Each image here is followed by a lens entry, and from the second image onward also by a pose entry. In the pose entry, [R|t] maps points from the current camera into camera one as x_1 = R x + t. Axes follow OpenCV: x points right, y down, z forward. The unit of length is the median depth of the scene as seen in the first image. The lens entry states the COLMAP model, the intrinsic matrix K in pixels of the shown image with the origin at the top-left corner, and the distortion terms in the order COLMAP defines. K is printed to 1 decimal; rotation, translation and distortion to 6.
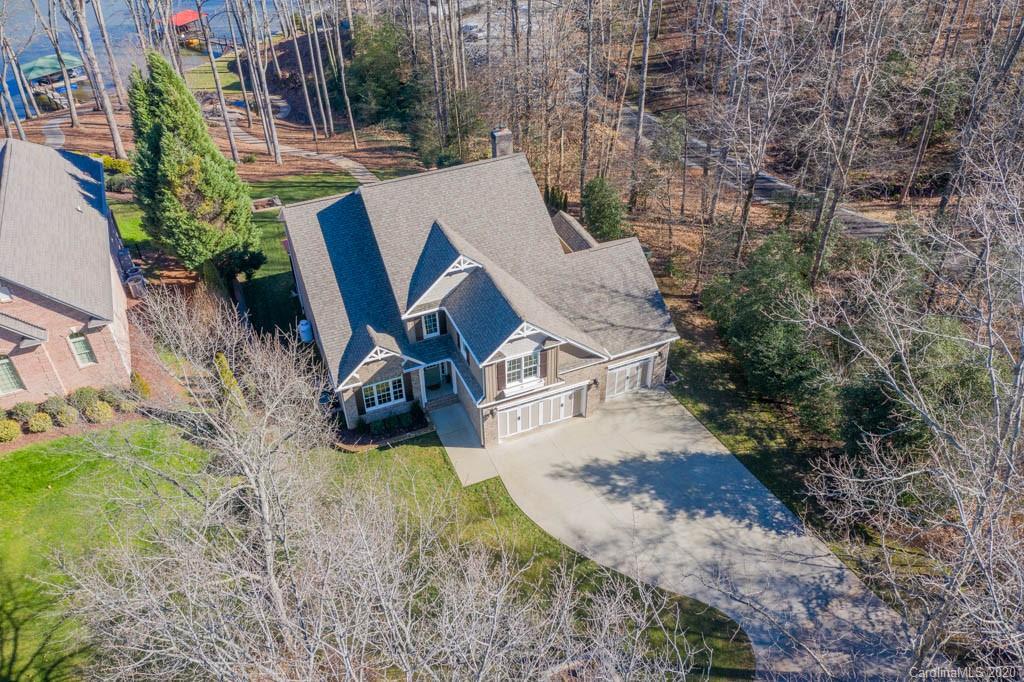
lens RADIAL K [[817.8, 0, 512.2], [0, 817.8, 343.8], [0, 0, 1]] dist [-0.006728, 0.003077]
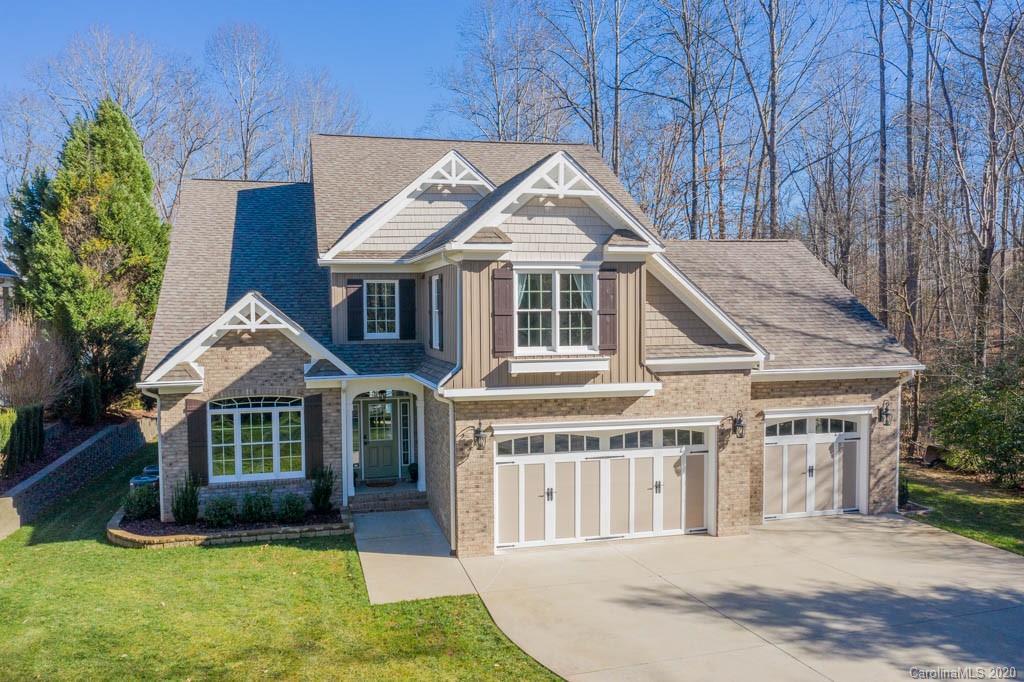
lens RADIAL K [[817.8, 0, 507.4], [0, 817.8, 339.6], [0, 0, 1]] dist [-0.006728, 0.003077]
pose [[0.989654, 0.013851, -0.142805, 0.044807], [-0.096541, 0.800589, -0.591385, 0.274445], [0.106137, 0.599053, 0.793644, 0.632516]]
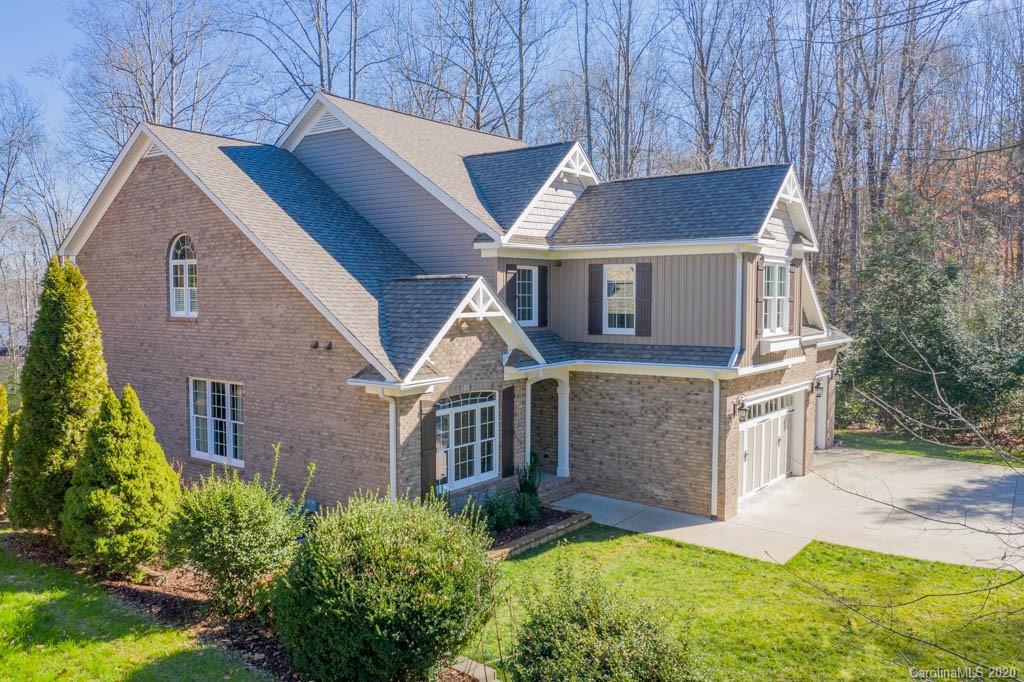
lens RADIAL K [[817.8, 0, 516.2], [0, 817.8, 337.1], [0, 0, 1]] dist [-0.006728, 0.003077]
pose [[0.862336, -0.012223, 0.506189, -0.346688], [0.310250, 0.802813, -0.509152, 0.236858], [-0.400151, 0.596105, 0.696087, 0.687950]]
